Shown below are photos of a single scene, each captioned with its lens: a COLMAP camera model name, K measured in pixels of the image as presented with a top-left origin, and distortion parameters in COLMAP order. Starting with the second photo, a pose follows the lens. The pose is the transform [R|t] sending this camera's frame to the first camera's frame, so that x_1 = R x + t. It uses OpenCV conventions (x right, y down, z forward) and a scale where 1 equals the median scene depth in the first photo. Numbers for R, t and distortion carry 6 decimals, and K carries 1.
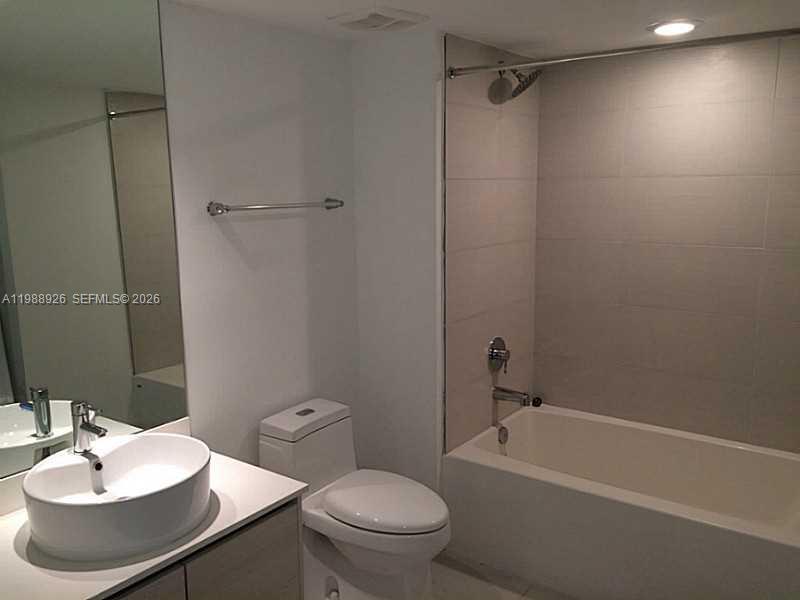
lens RADIAL K [[691.5, 0, 402.3], [0, 691.5, 298.9], [0, 0, 1]] dist [0.073540, -0.076247]
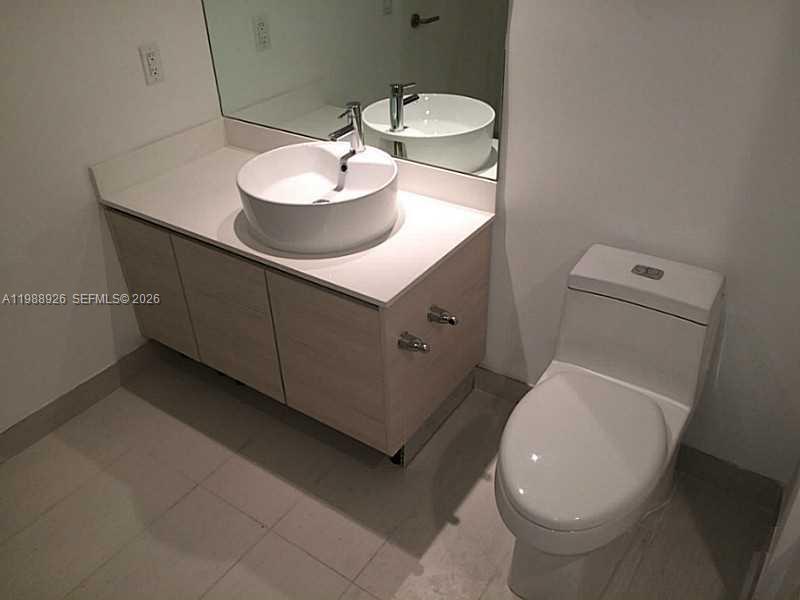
lens RADIAL K [[691.5, 0, 399.1], [0, 691.5, 302.1], [0, 0, 1]] dist [0.073540, -0.076247]
pose [[0.013103, 0.555749, -0.831247, 0.388694], [-0.137616, 0.824409, 0.549009, -0.128514], [0.990399, 0.107199, 0.087282, 0.689872]]
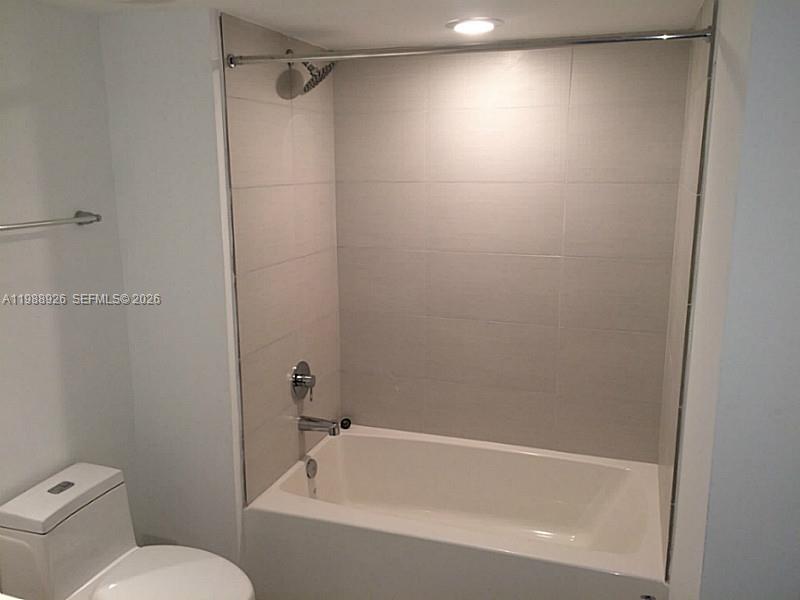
lens RADIAL K [[691.5, 0, 400.6], [0, 691.5, 300.2], [0, 0, 1]] dist [0.073540, -0.076247]
pose [[0.956637, -0.050505, 0.286870, 0.009866], [0.042929, 0.998545, 0.032640, -0.054958], [-0.288101, -0.018910, 0.957413, 0.128303]]
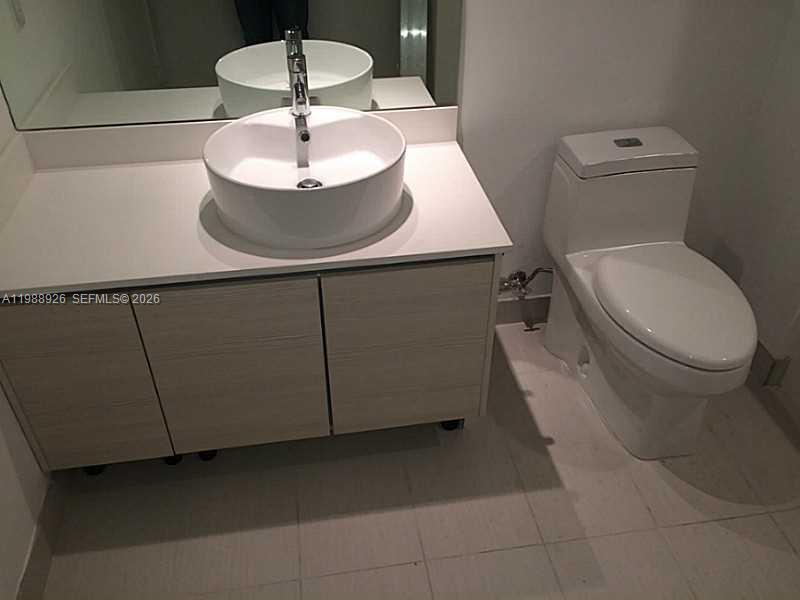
lens RADIAL K [[691.5, 0, 397.8], [0, 691.5, 297.9], [0, 0, 1]] dist [0.073540, -0.076247]
pose [[0.712131, 0.422548, -0.560645, 0.155009], [-0.125029, 0.862153, 0.490978, -0.021159], [0.690824, -0.279544, 0.666797, 0.298992]]
